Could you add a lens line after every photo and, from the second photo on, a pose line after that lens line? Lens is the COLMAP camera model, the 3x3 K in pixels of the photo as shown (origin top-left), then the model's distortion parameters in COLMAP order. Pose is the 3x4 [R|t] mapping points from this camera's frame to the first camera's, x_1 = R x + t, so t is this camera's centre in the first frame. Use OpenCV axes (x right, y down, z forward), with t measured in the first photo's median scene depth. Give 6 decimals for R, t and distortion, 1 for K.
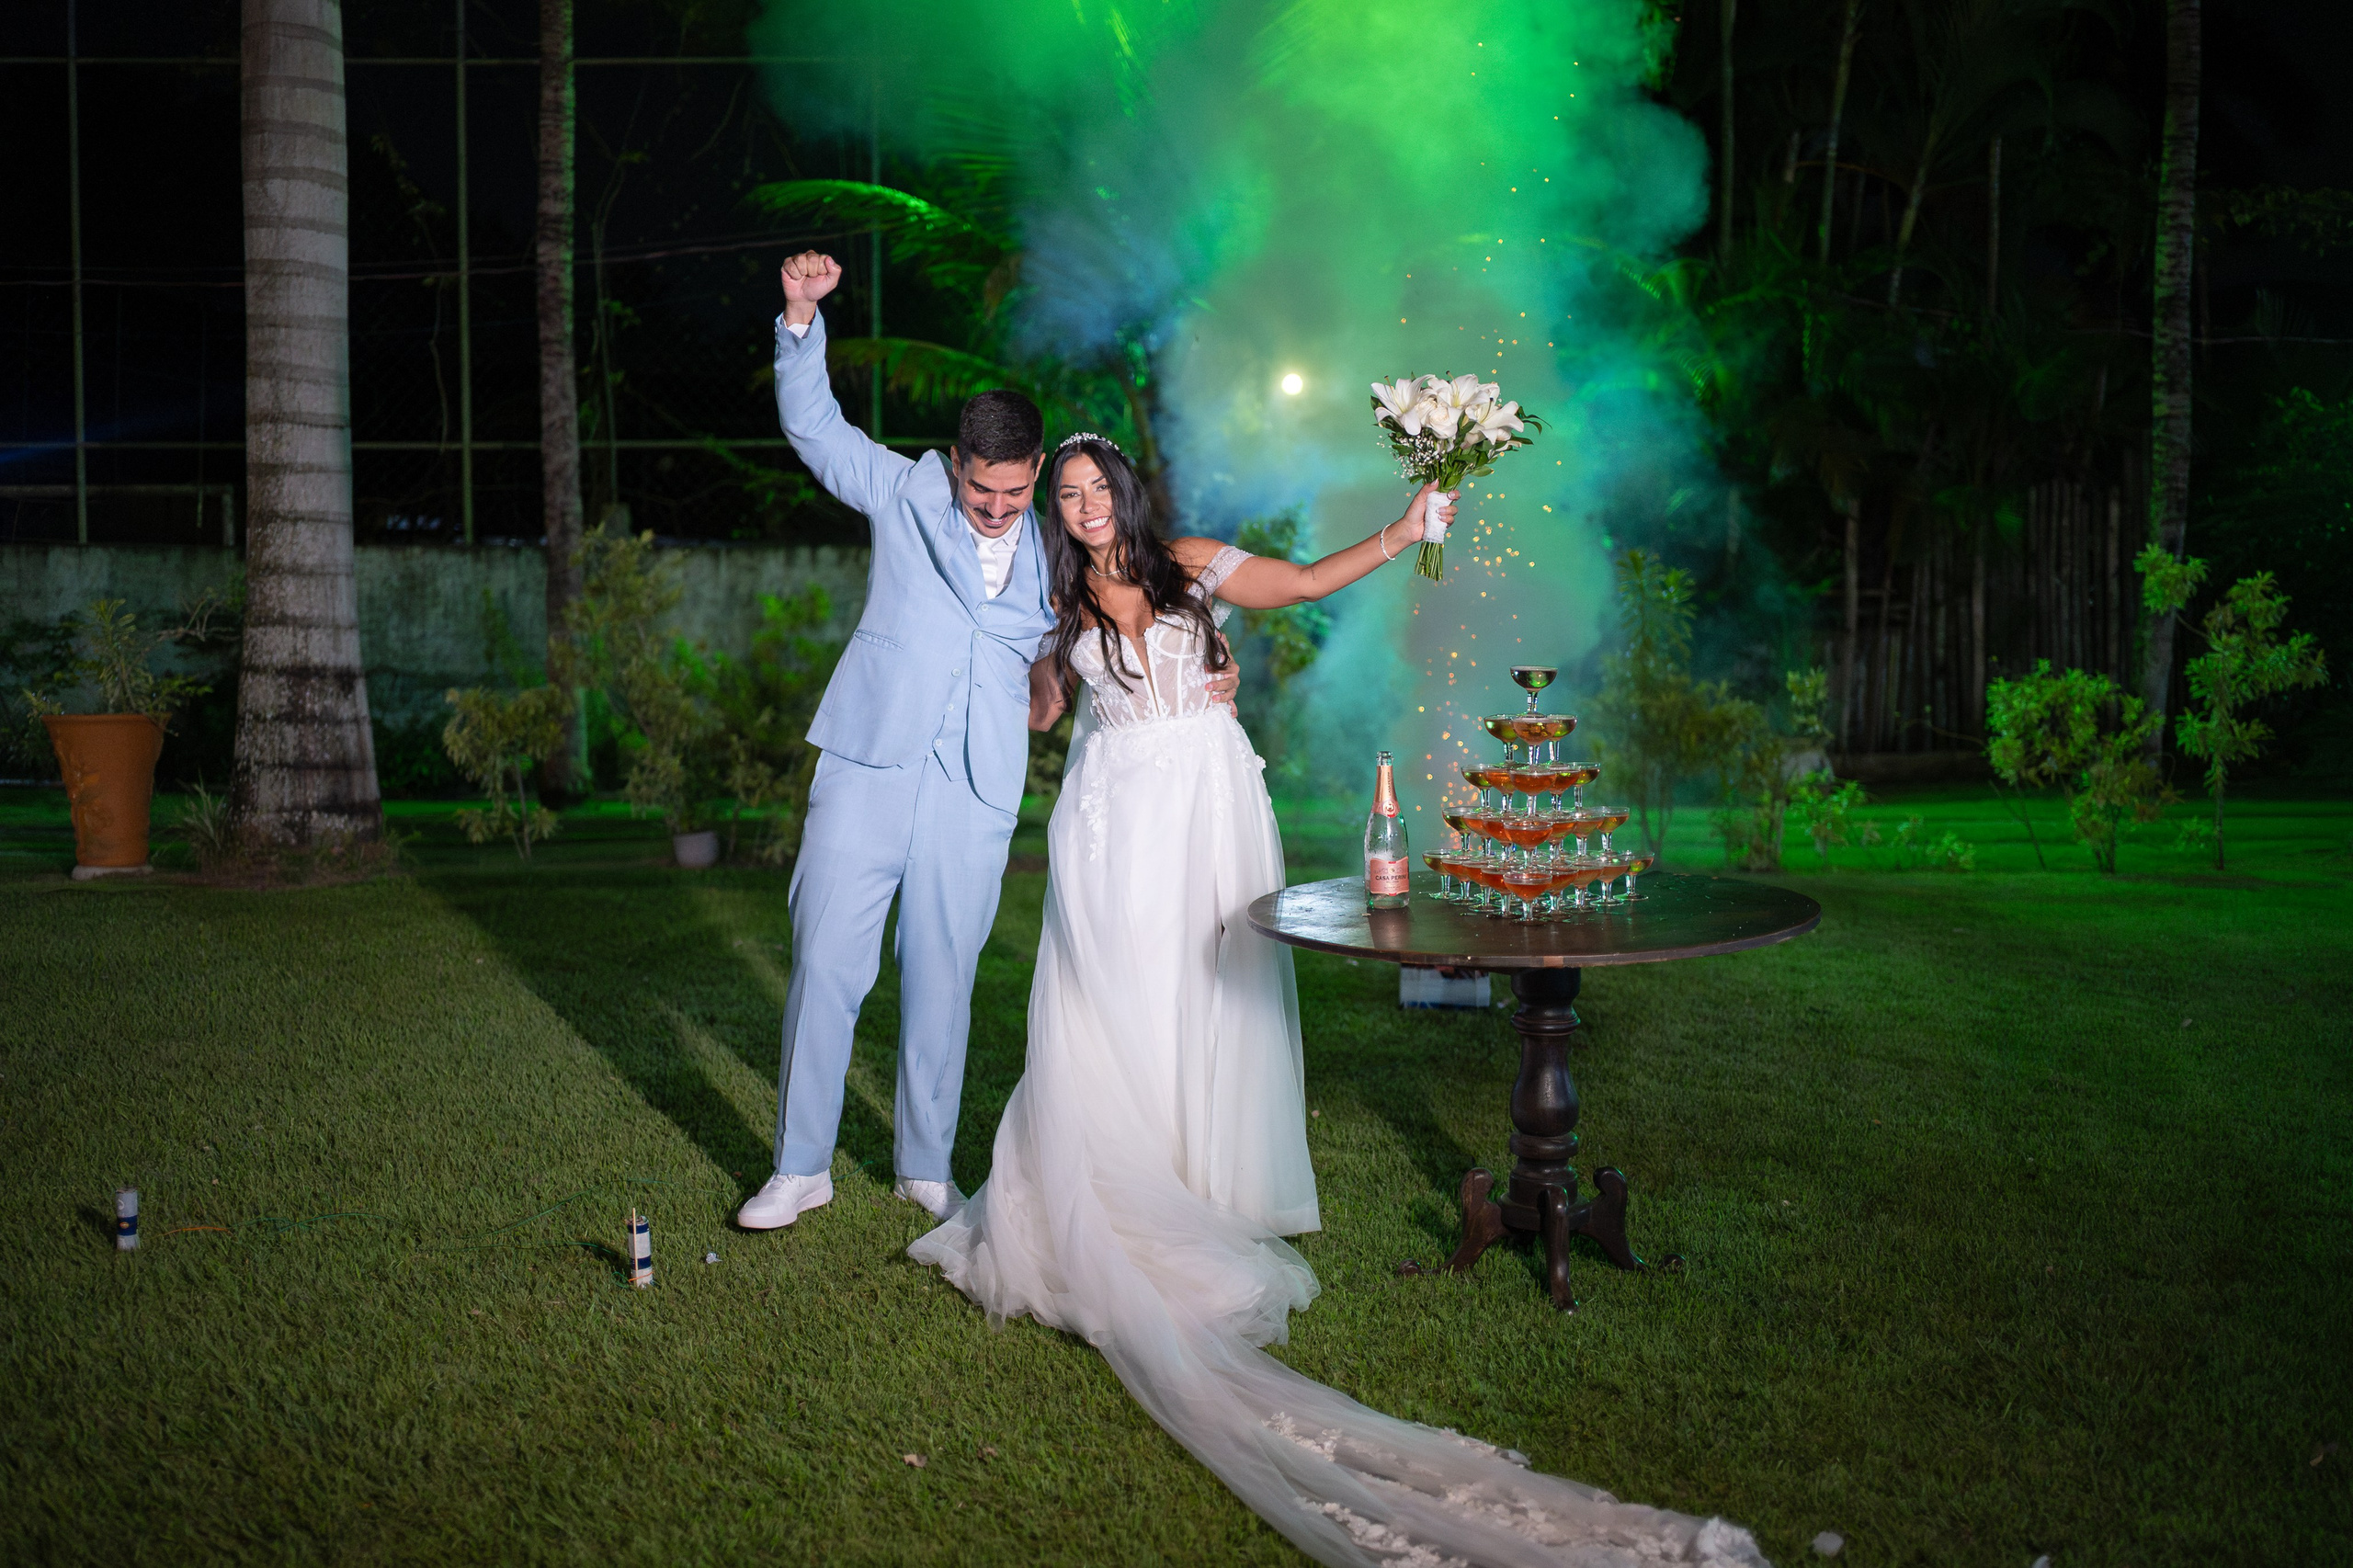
lens RADIAL K [[2361.8, 0, 1147.5], [0, 2361.8, 801.0], [0, 0, 1]] dist [-0.002339, 0.000000]
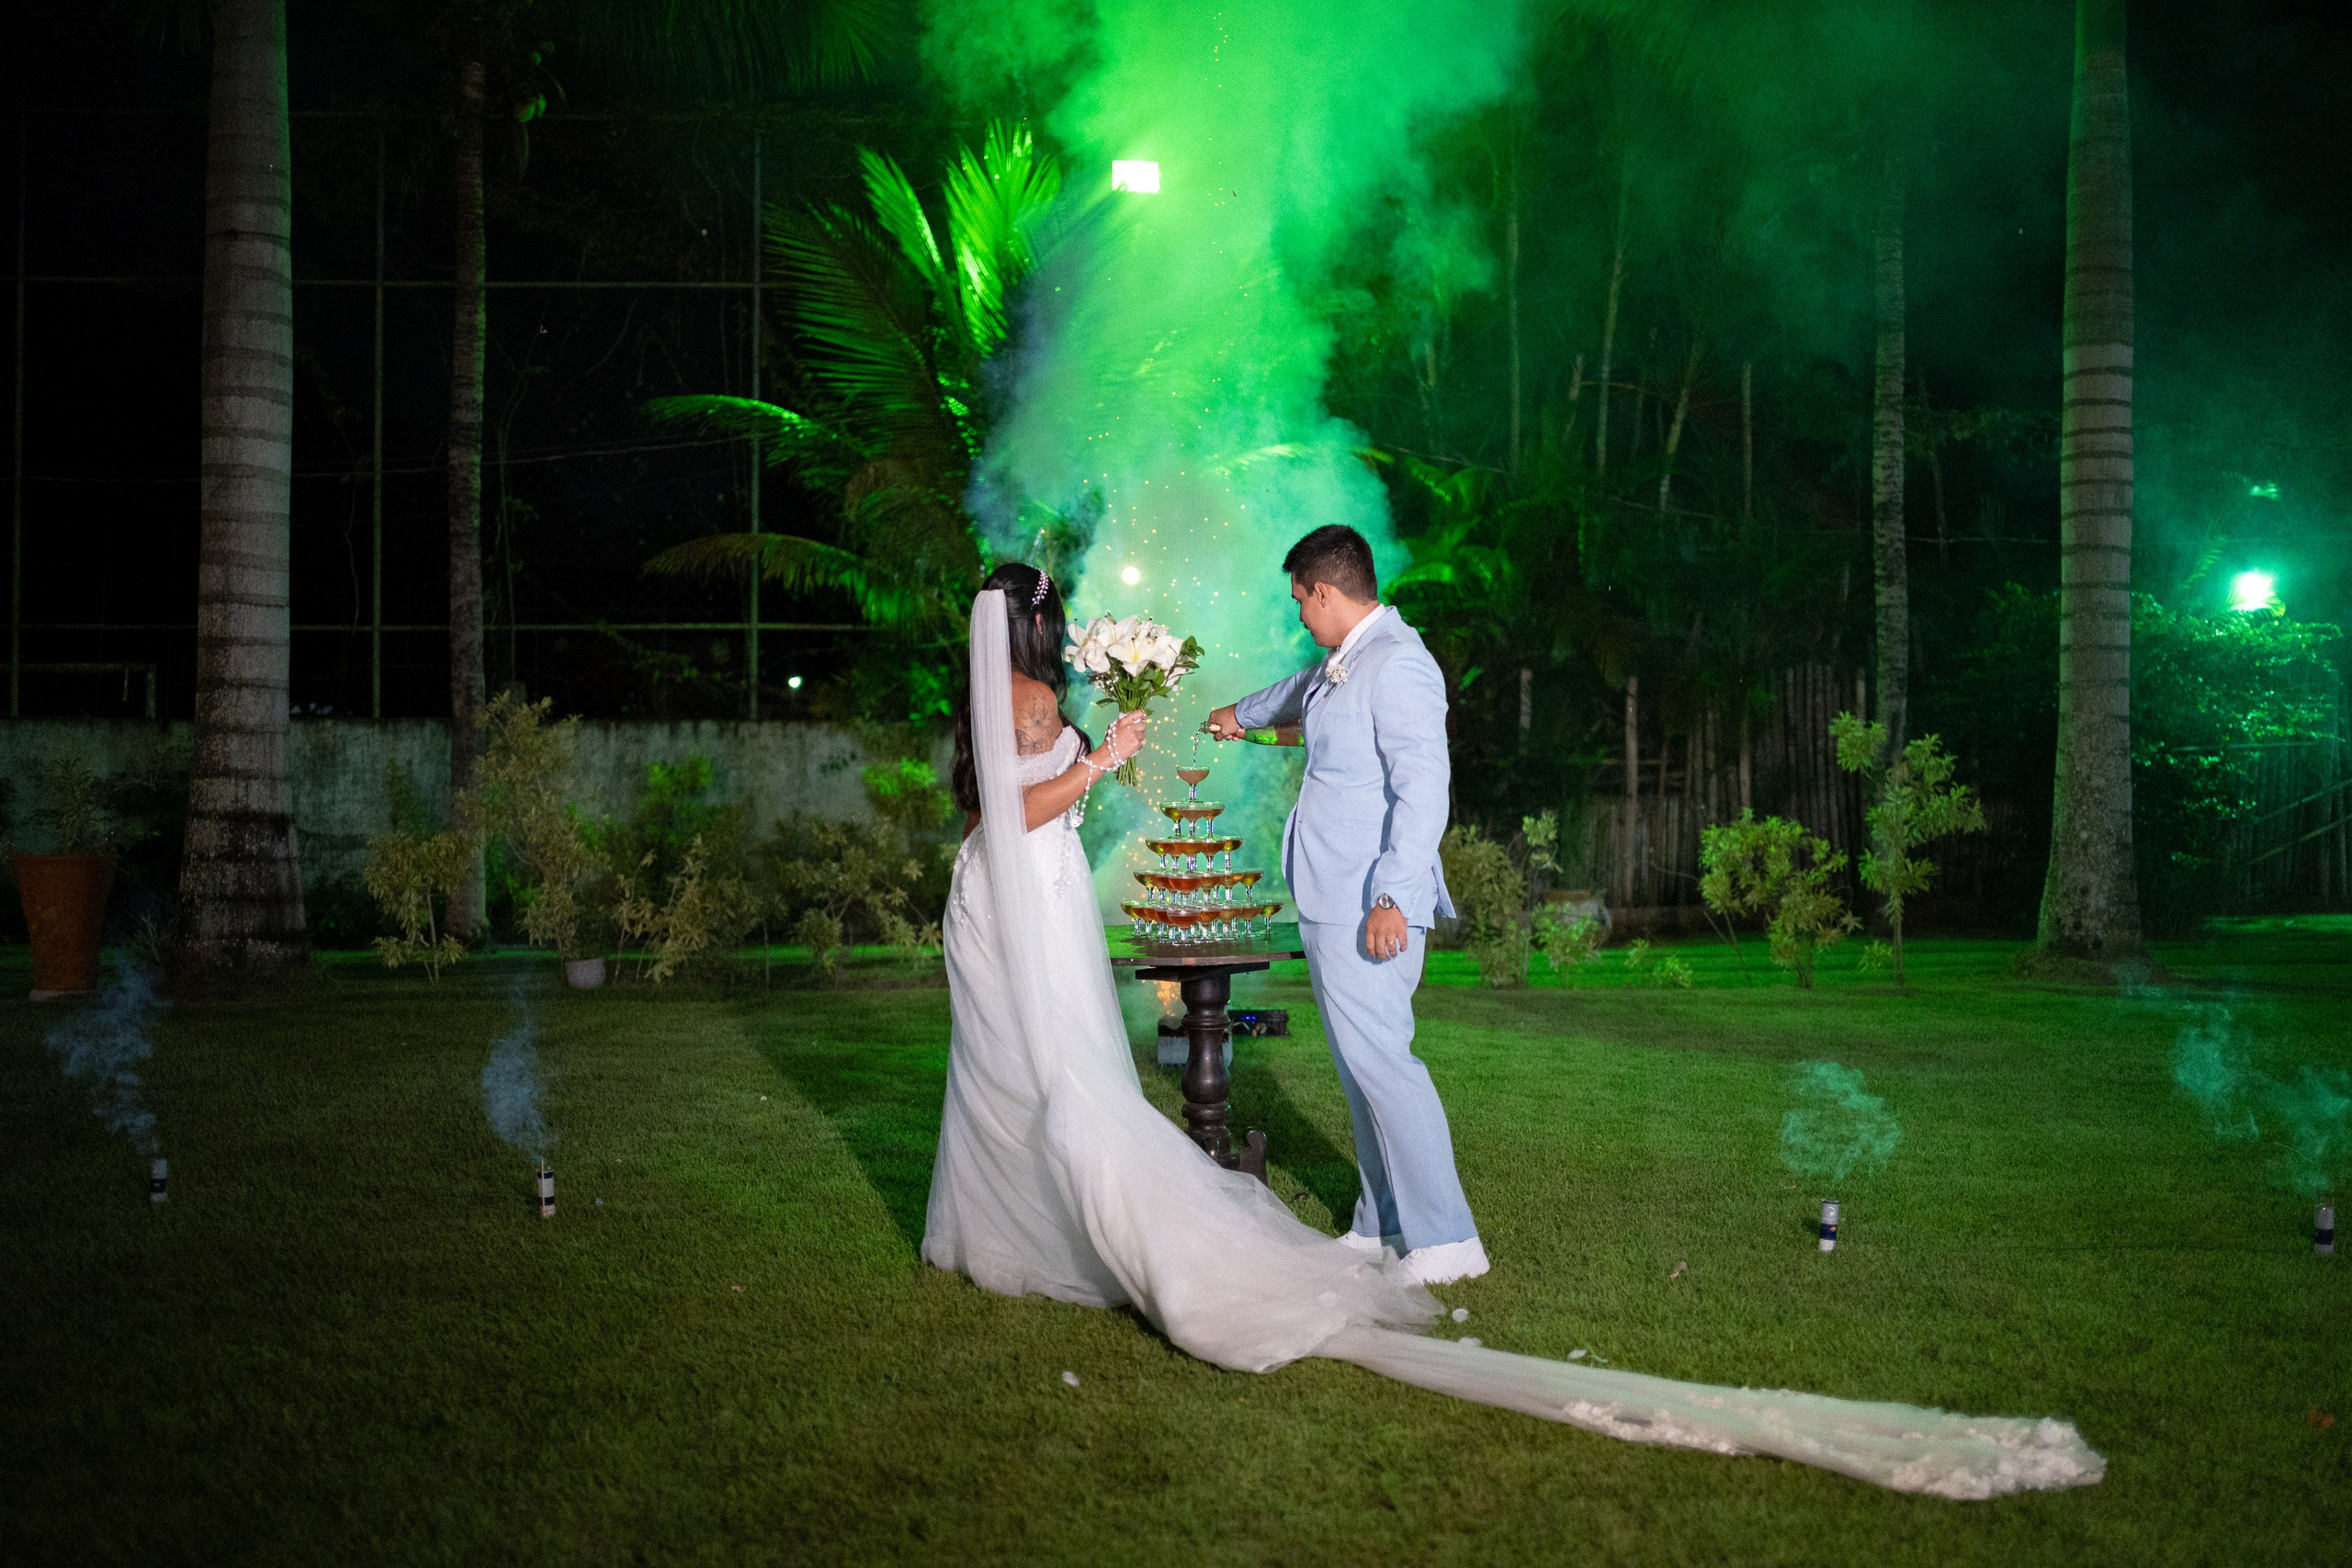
lens RADIAL K [[2360.6, 0, 1154.5], [0, 2360.6, 792.8], [0, 0, 1]] dist [-0.002339, 0.000000]
pose [[0.998781, -0.000462, 0.049360, 0.020776], [0.004604, 0.996469, -0.083840, 0.022730], [-0.049147, 0.083965, 0.995256, -0.119060]]
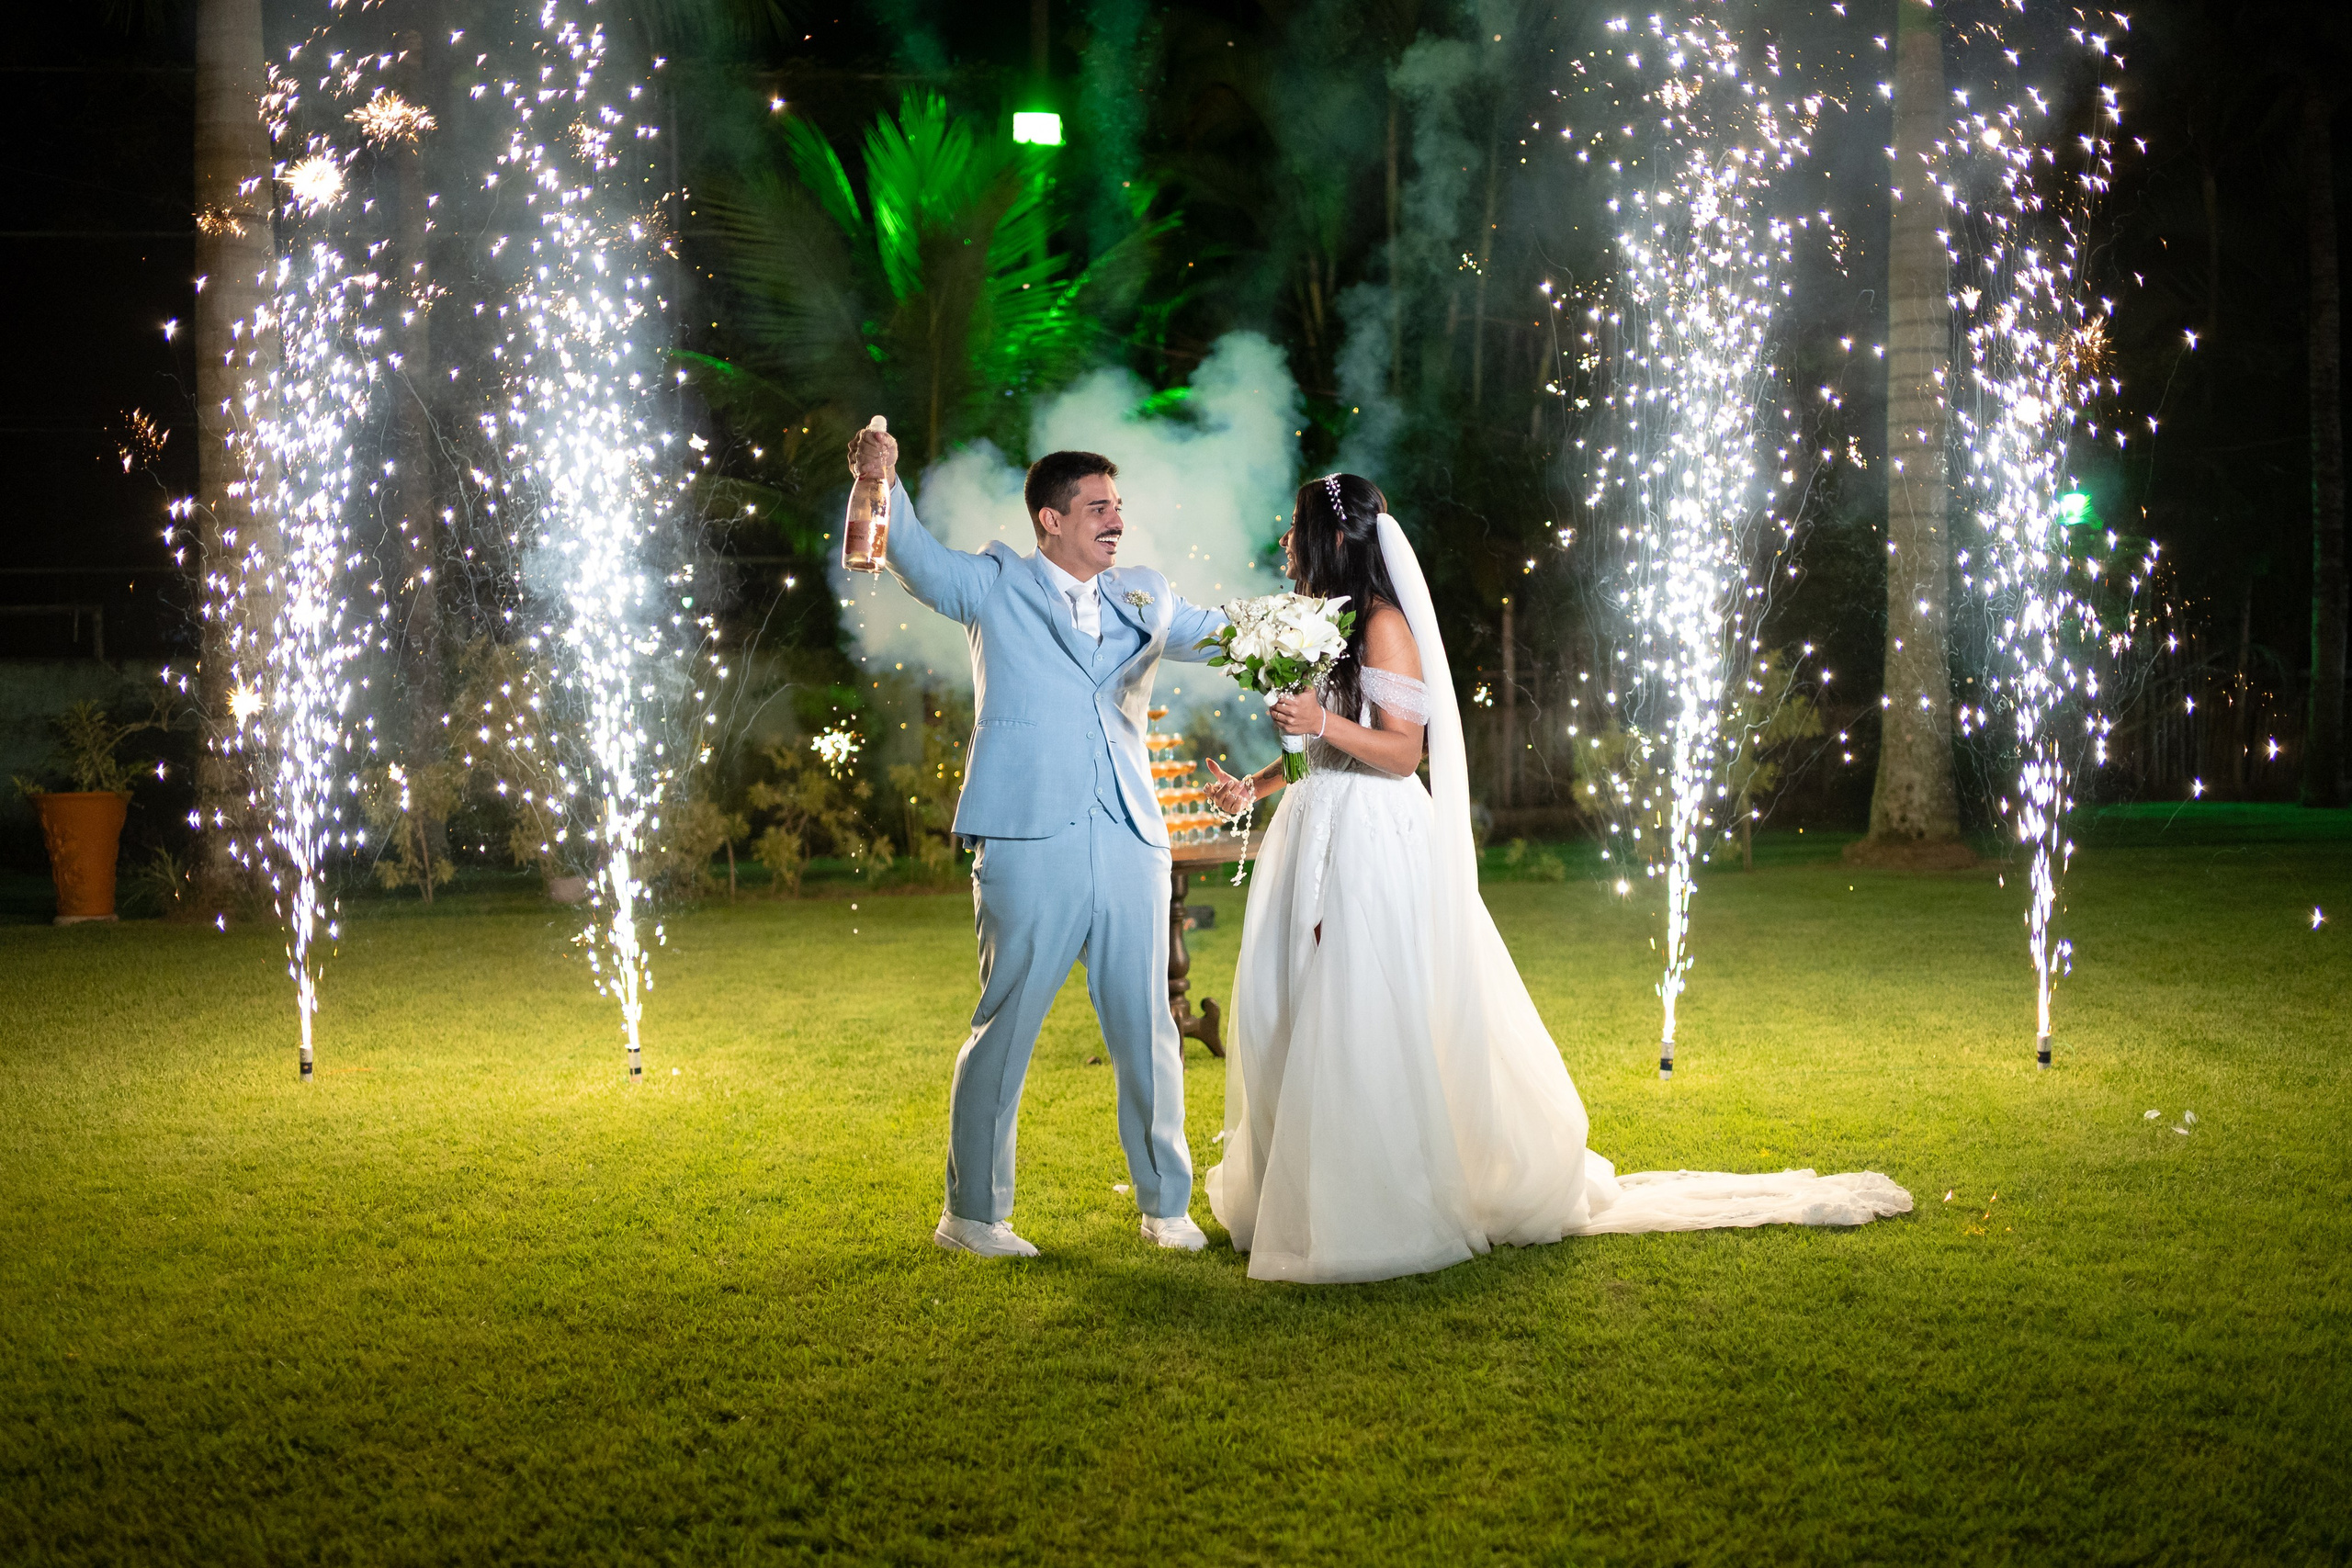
lens RADIAL K [[2360.6, 0, 1153.8], [0, 2360.6, 801.8], [0, 0, 1]] dist [-0.002339, 0.000000]
pose [[0.994788, -0.022814, 0.099380, -0.003287], [0.026935, 0.998824, -0.040320, 0.024354], [-0.098343, 0.042786, 0.994232, -0.210425]]
